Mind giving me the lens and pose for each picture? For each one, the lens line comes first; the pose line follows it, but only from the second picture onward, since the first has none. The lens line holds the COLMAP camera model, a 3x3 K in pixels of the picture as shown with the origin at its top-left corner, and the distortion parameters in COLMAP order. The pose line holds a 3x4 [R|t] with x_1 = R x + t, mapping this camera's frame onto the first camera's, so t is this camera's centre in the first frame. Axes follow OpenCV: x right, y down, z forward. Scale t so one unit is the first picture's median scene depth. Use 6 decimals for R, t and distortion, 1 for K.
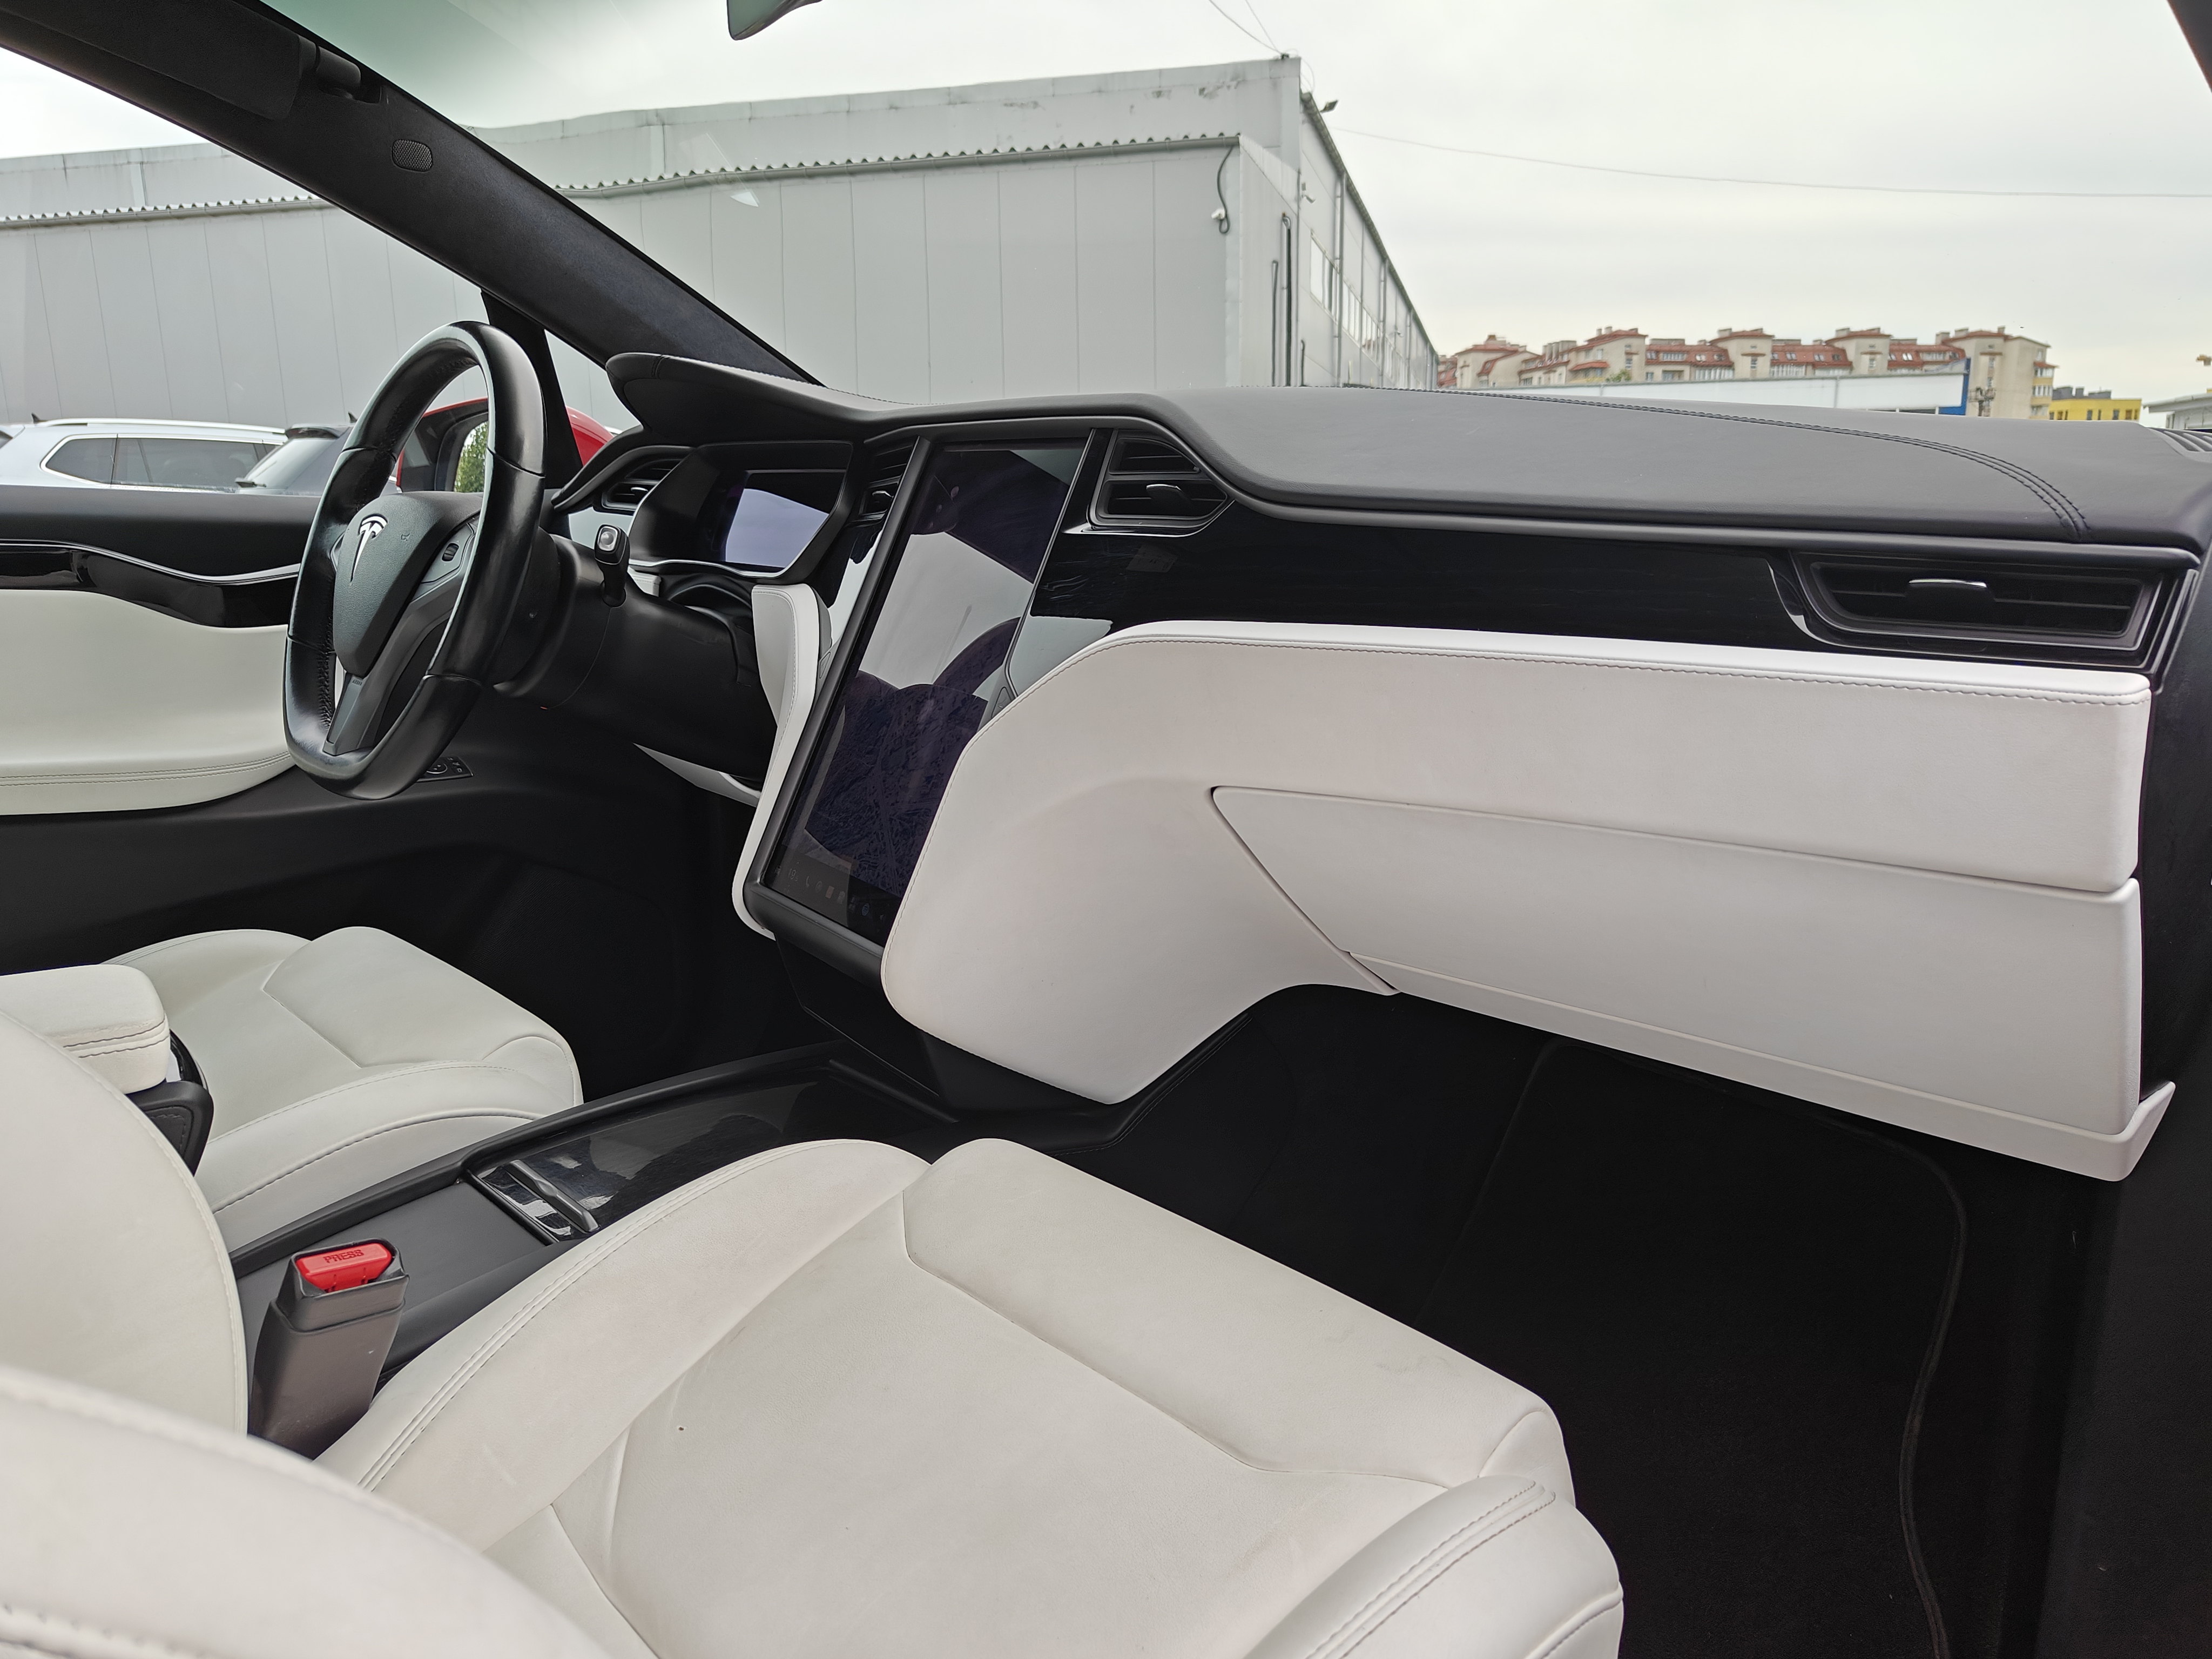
lens RADIAL K [[1531.1, 0, 1095.5], [0, 1531.1, 832.0], [0, 0, 1]] dist [0.002841, 0.005399]
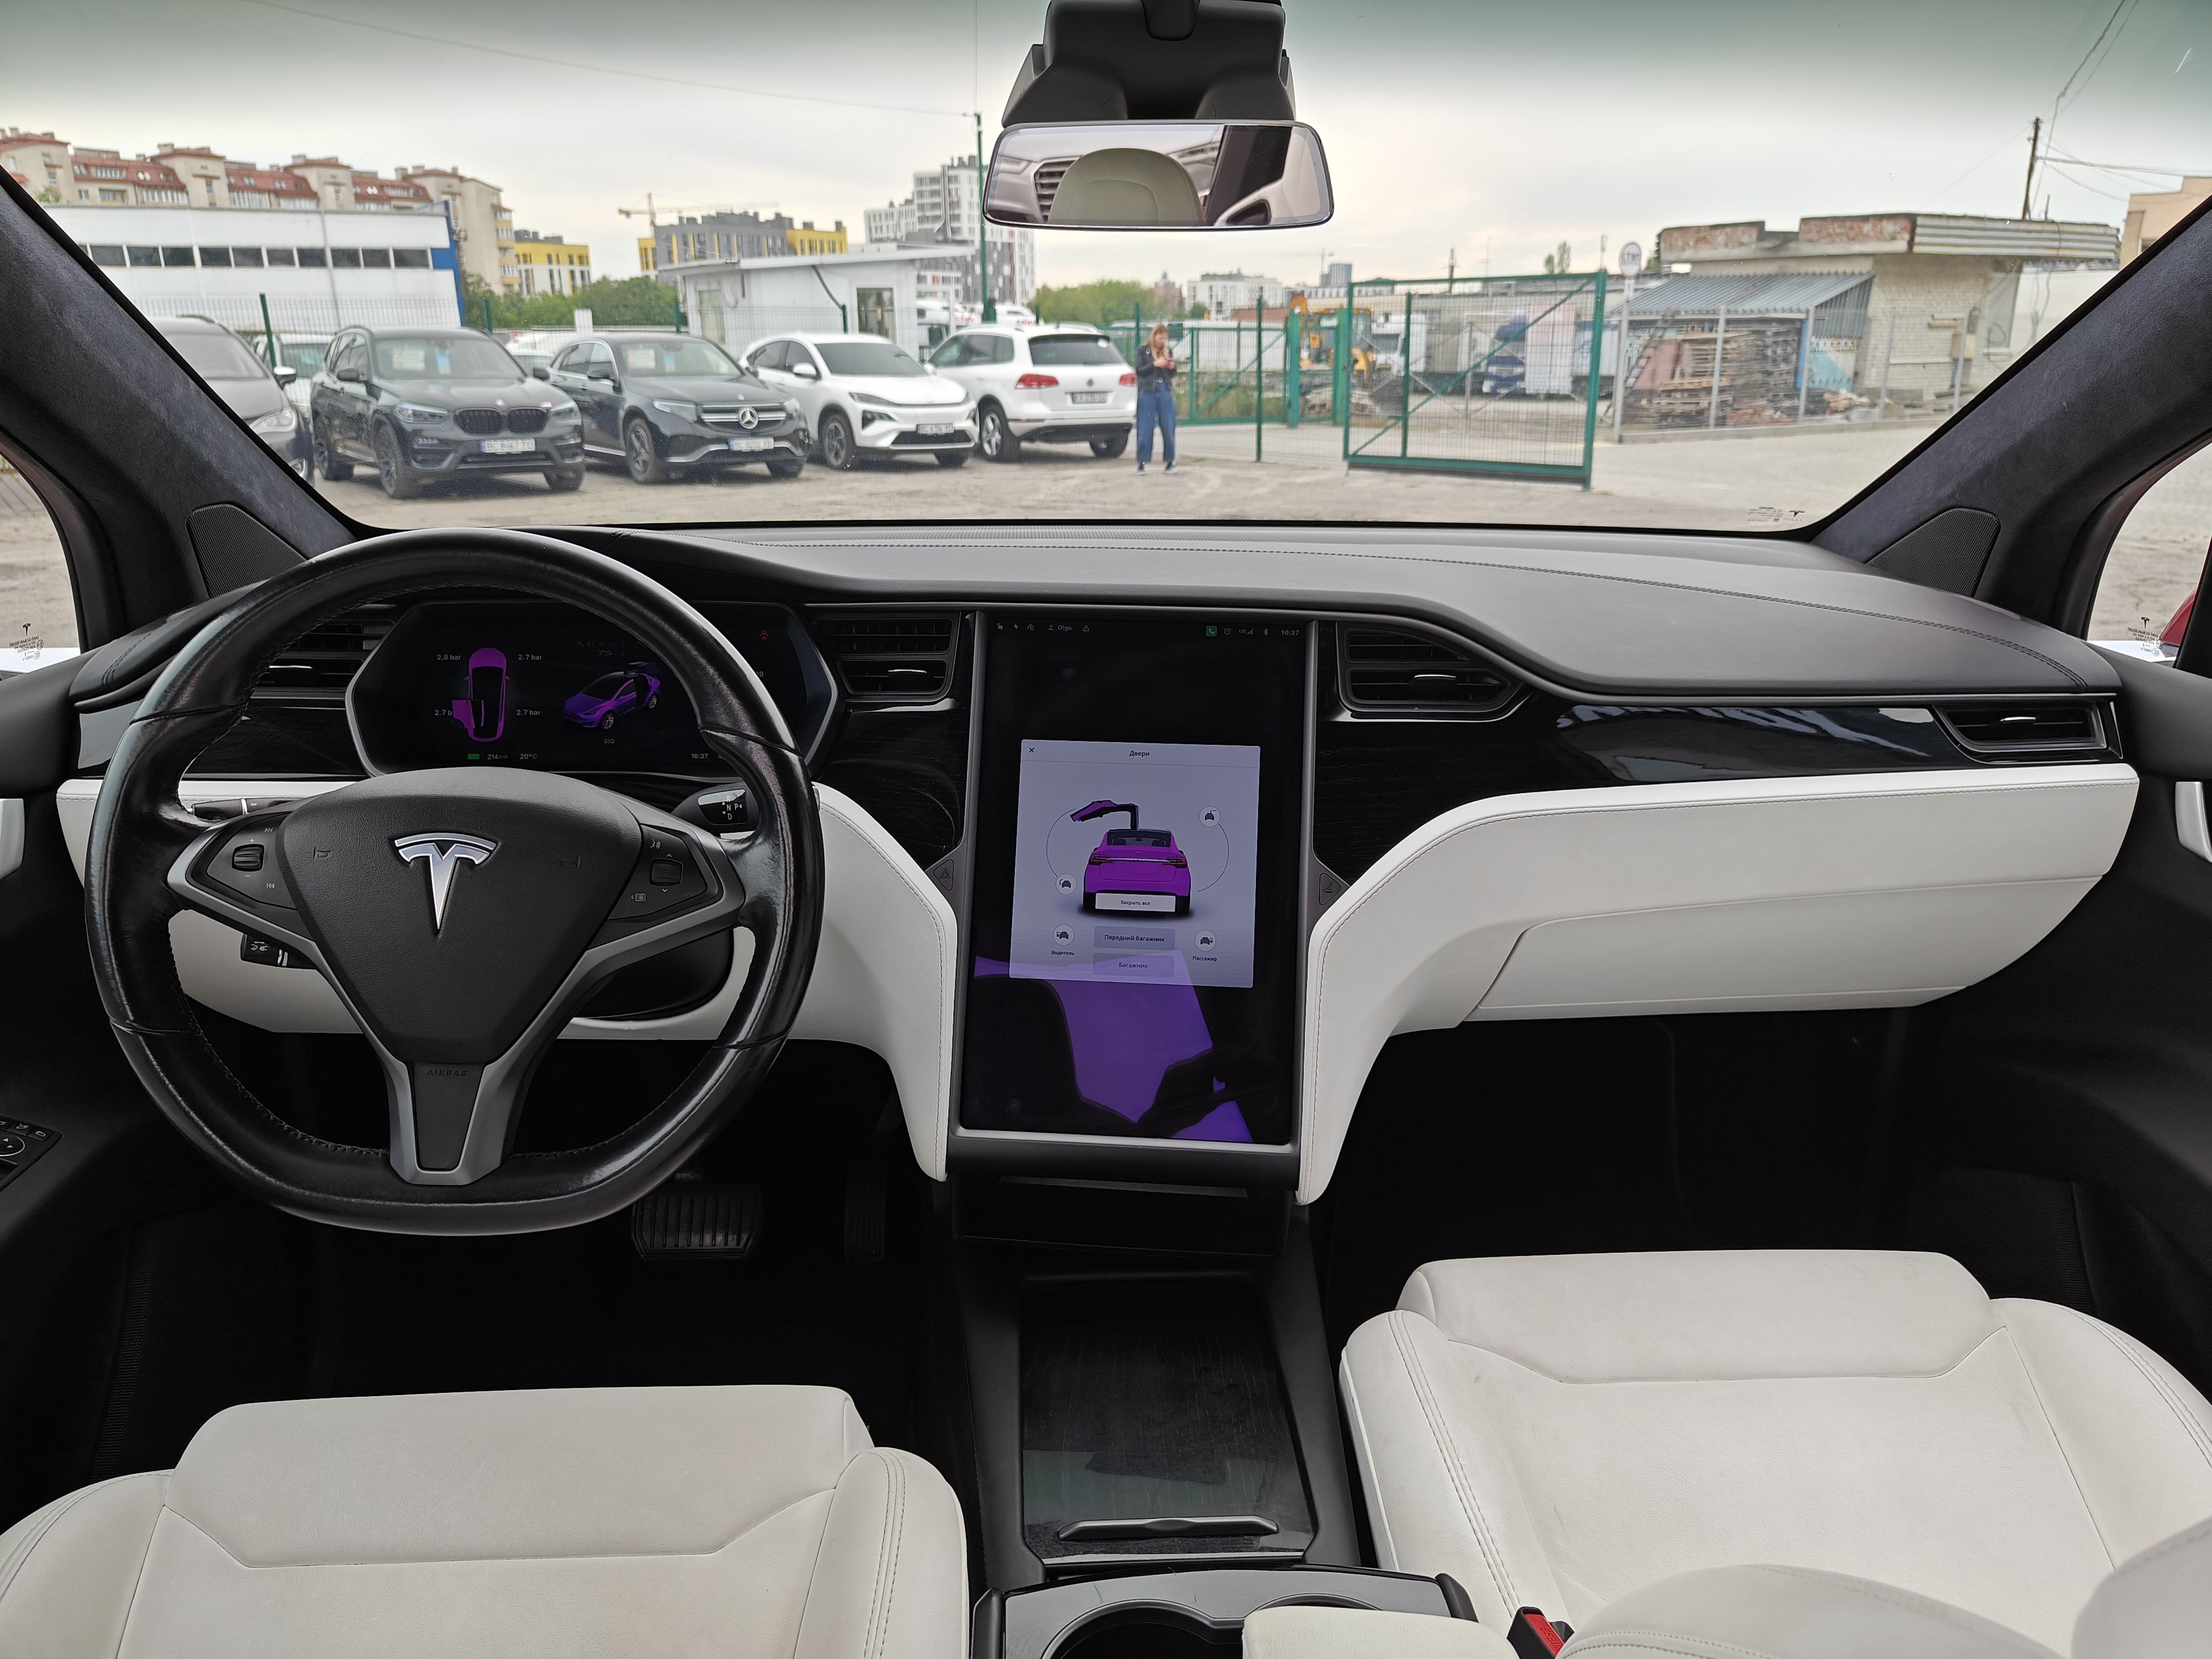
lens RADIAL K [[1547.0, 0, 1110.1], [0, 1547.0, 829.0], [0, 0, 1]] dist [0.012245, -0.024631]
pose [[0.619315, -0.240884, 0.747278, -0.630612], [0.167350, 0.970401, 0.174115, -0.221842], [-0.767101, 0.017225, 0.641295, 0.265625]]
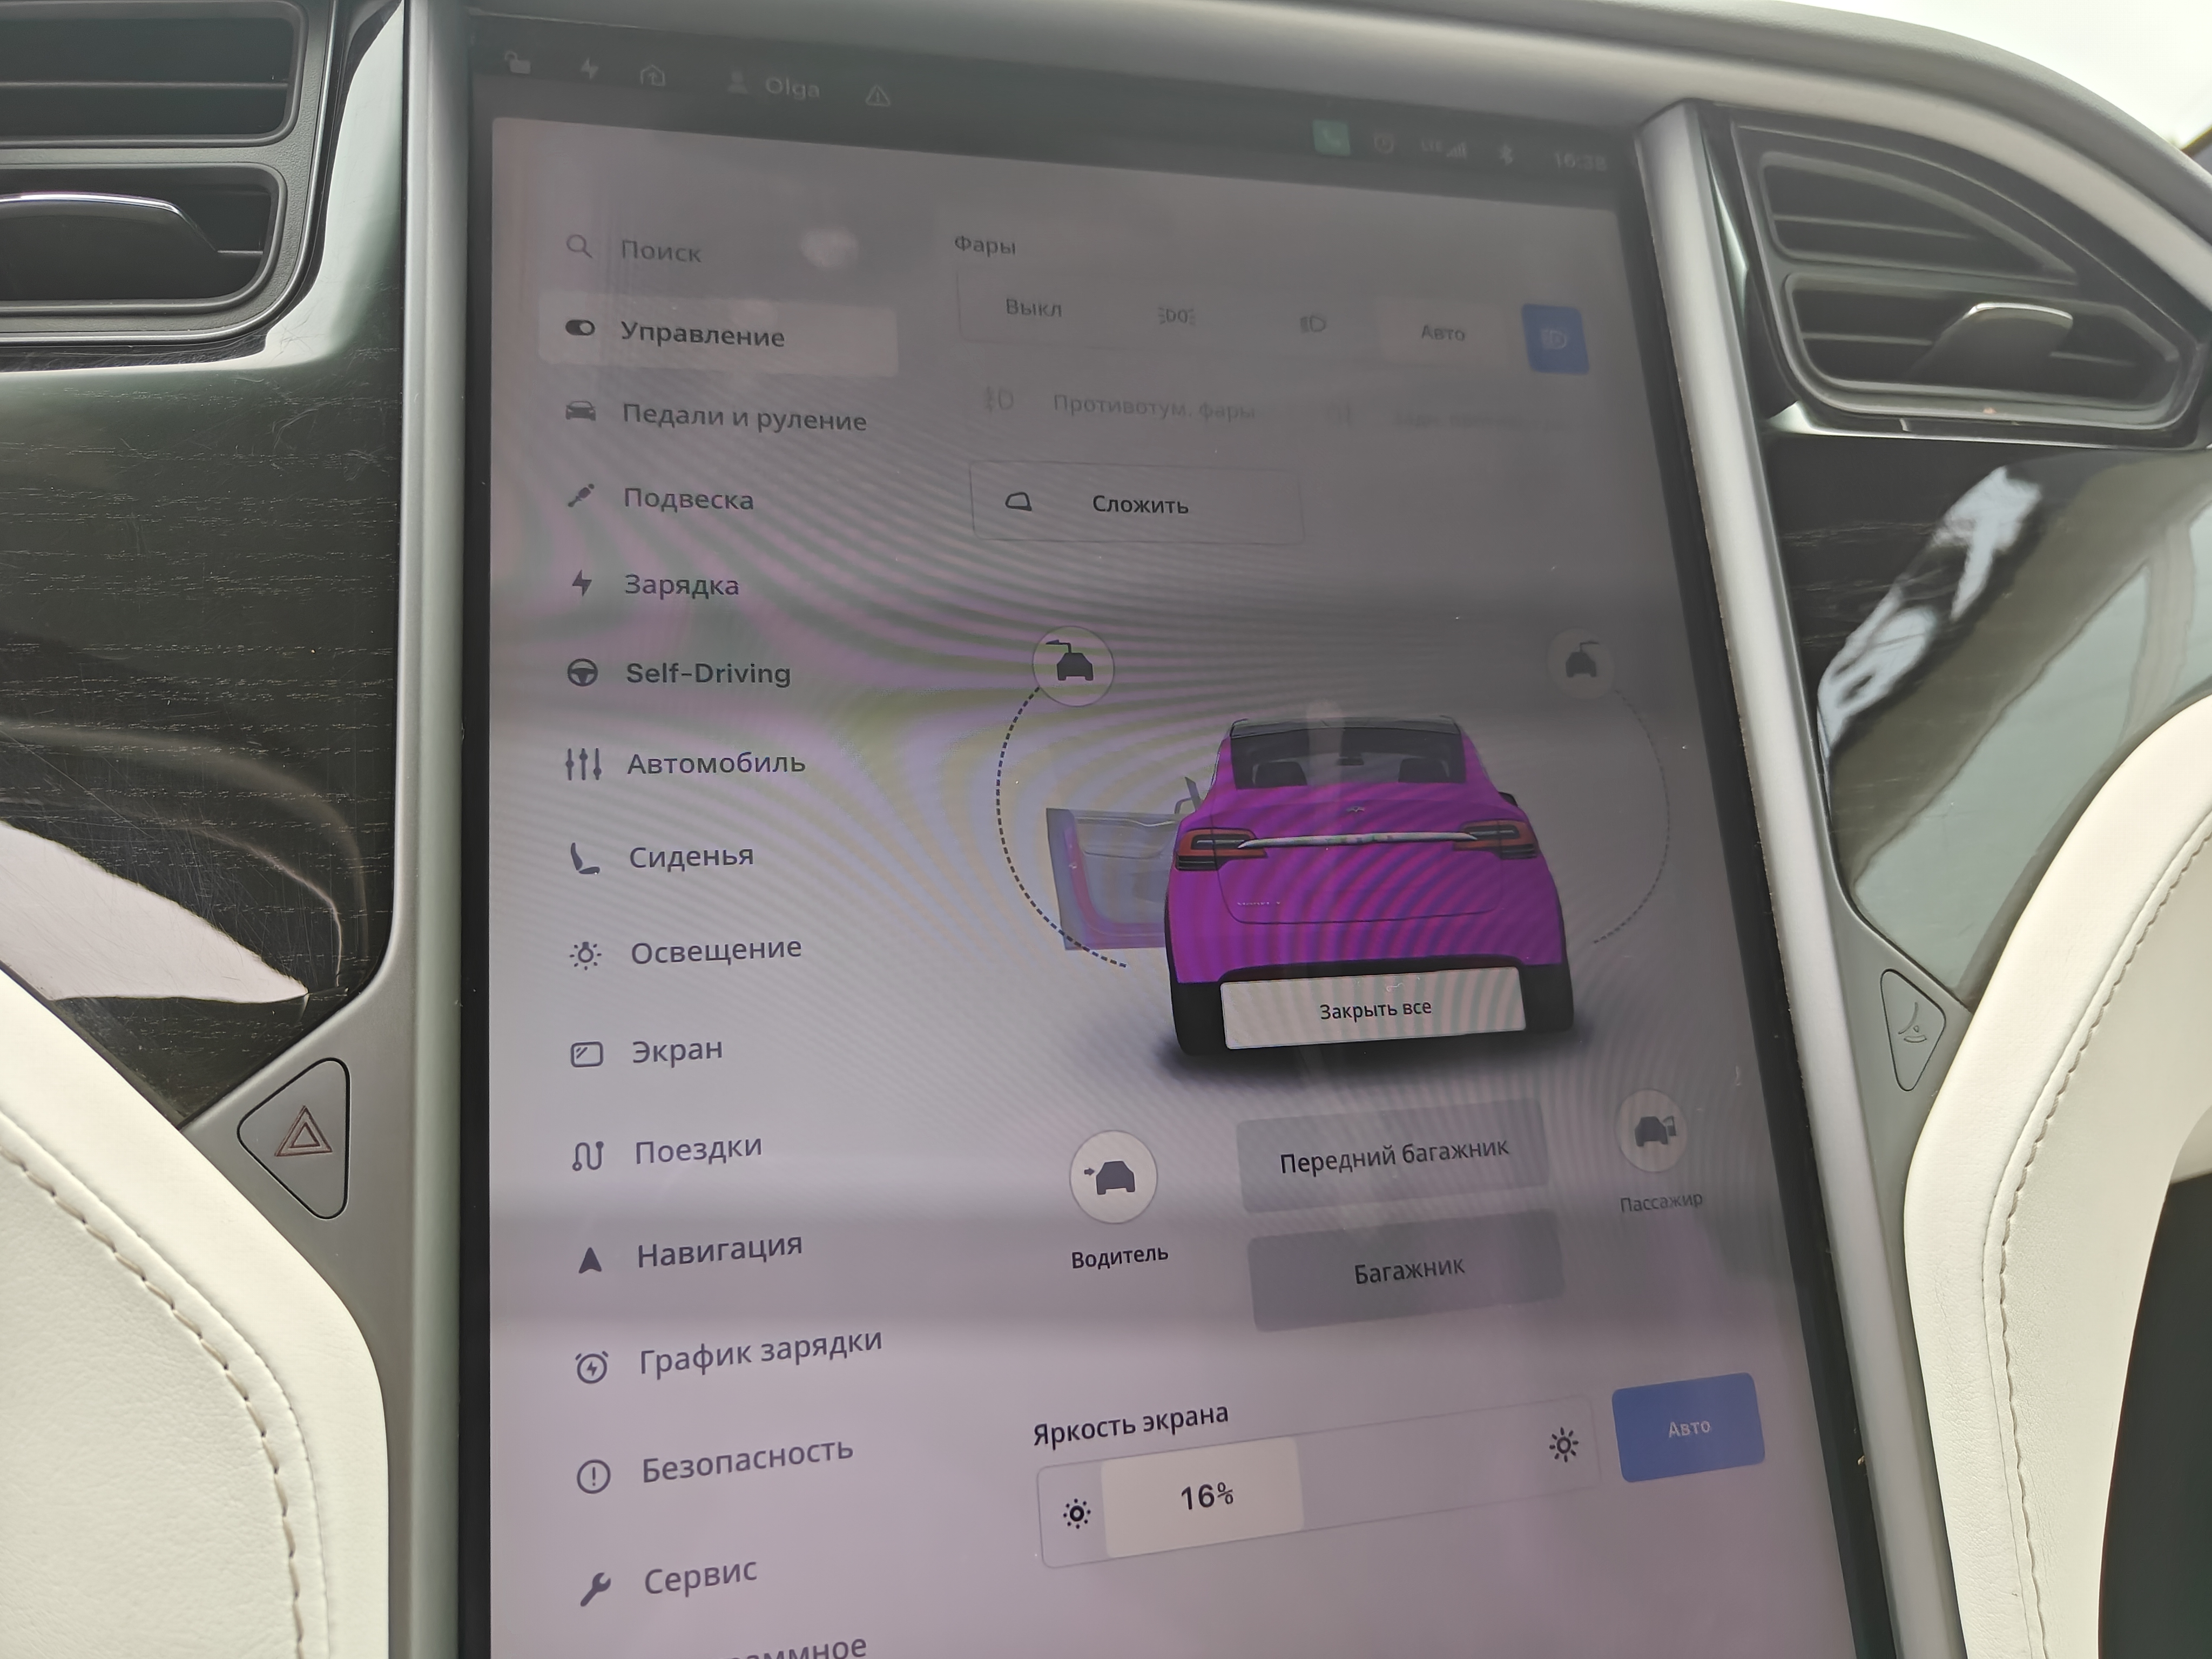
lens RADIAL K [[1540.7, 0, 1100.1], [0, 1540.7, 832.1], [0, 0, 1]] dist [-0.055273, 0.030272]
pose [[0.322270, -0.211287, 0.922768, -0.238970], [0.177869, 0.970928, 0.160195, -0.124187], [-0.929788, 0.112505, 0.350482, 0.672452]]
